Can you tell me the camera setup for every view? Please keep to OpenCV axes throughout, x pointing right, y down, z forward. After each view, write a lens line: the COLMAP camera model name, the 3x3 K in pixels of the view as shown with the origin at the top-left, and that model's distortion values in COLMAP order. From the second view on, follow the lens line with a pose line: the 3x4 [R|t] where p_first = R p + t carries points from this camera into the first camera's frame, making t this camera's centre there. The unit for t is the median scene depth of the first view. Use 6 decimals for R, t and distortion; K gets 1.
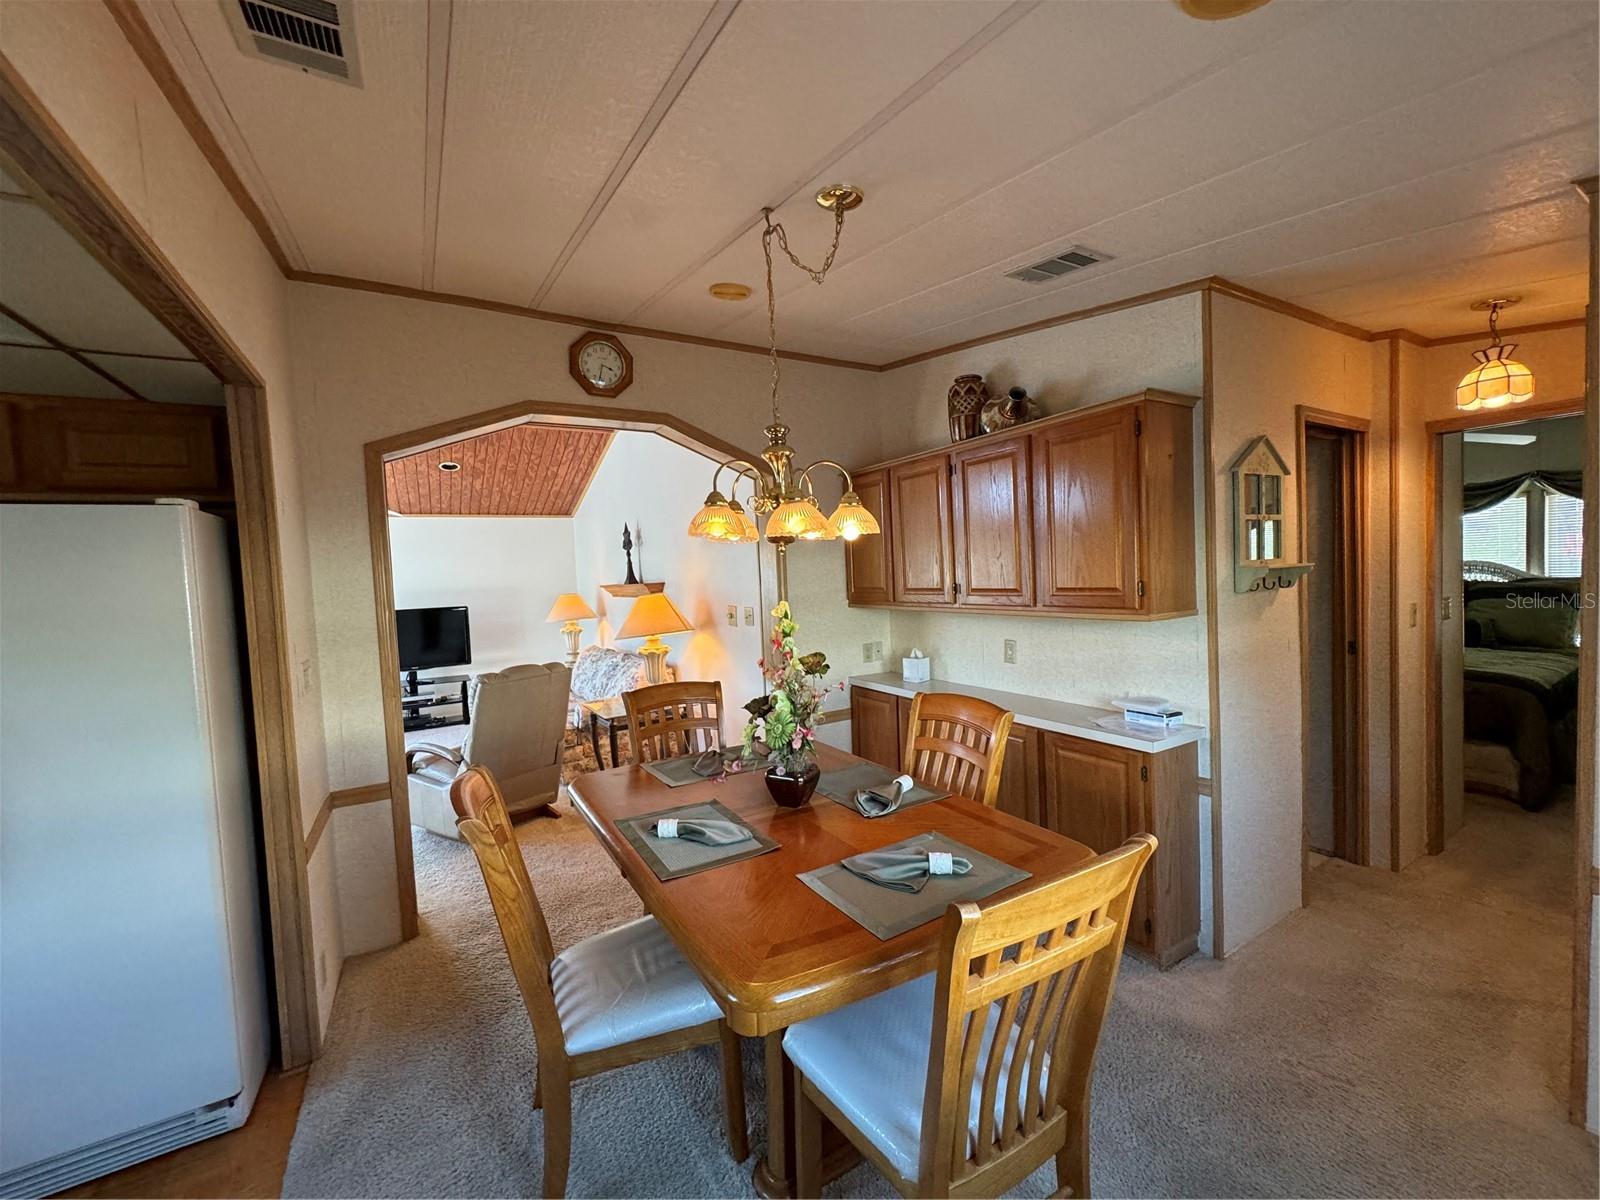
lens RADIAL K [[641.8, 0, 798.6], [0, 641.8, 604.2], [0, 0, 1]] dist [-0.003293, 0.000324]
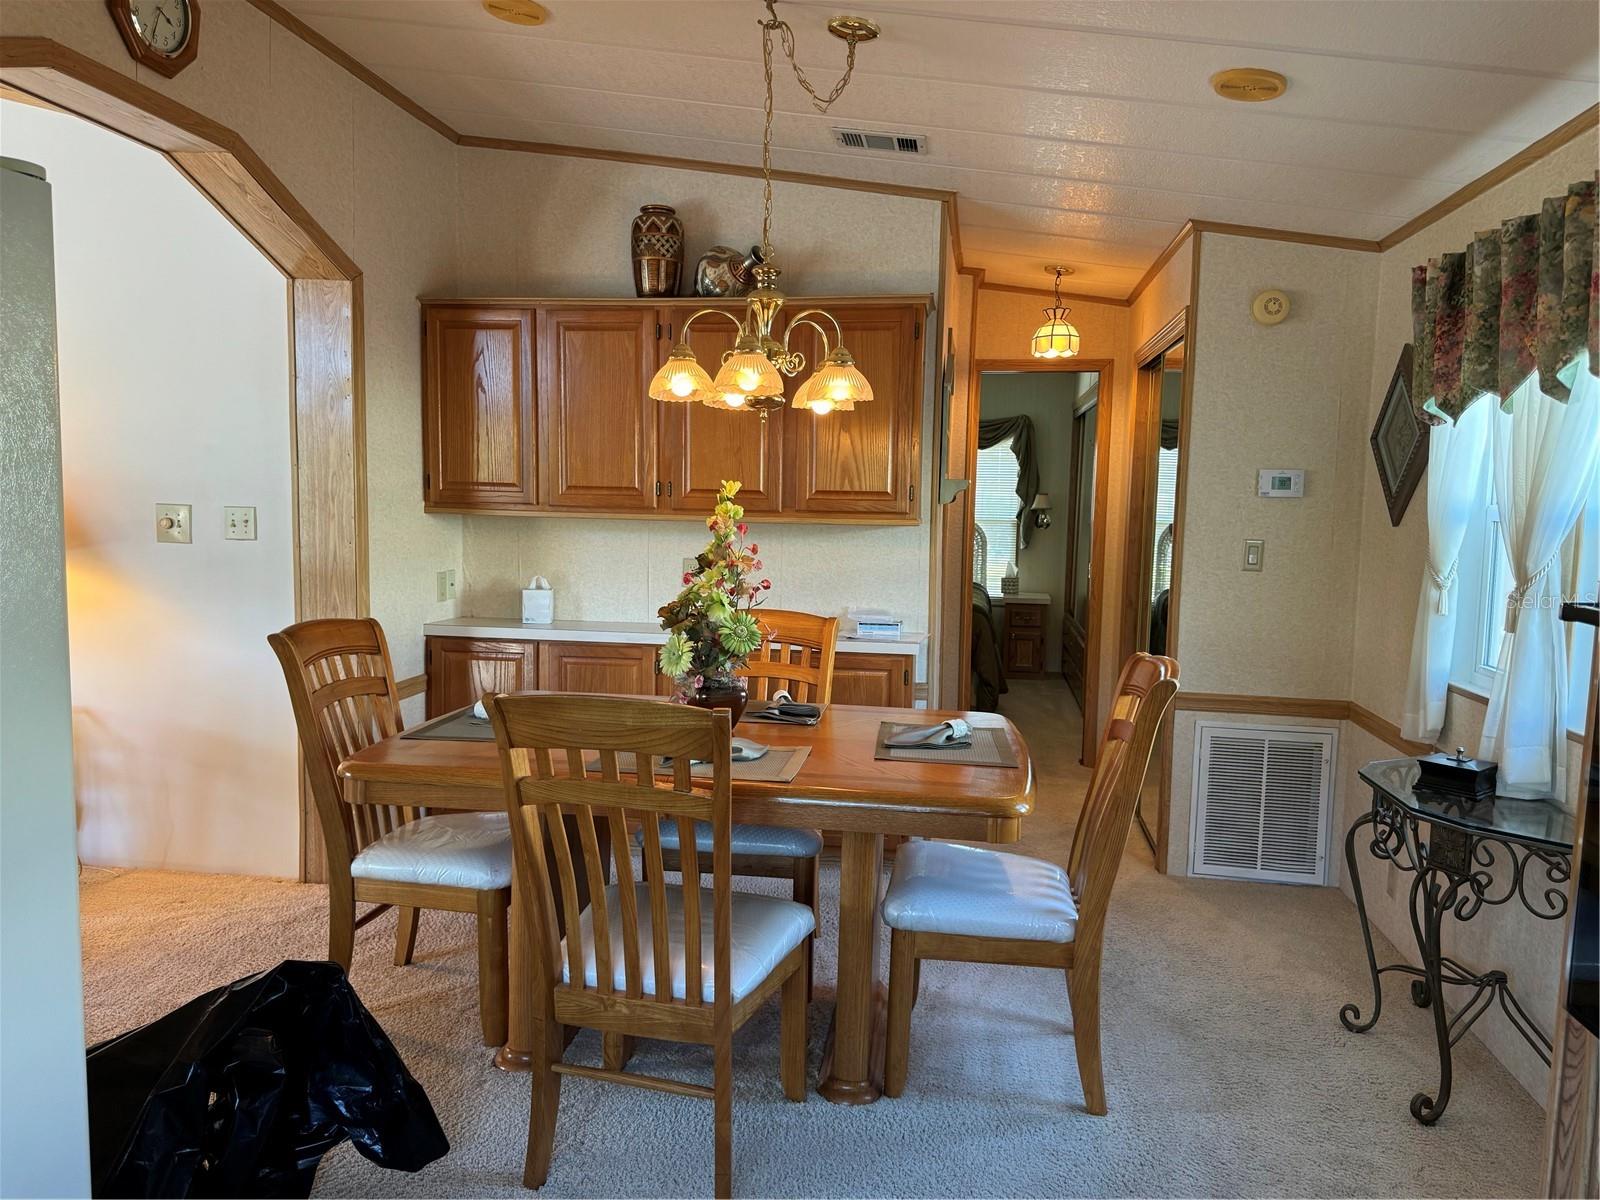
lens RADIAL K [[1107.5, 0, 794.9], [0, 1107.5, 631.0], [0, 0, 1]] dist [0.028837, -0.002165]
pose [[0.643739, -0.039878, 0.764205, -0.676718], [-0.009800, 0.998130, 0.060340, 0.064878], [-0.765182, -0.046333, 0.642144, 0.010735]]
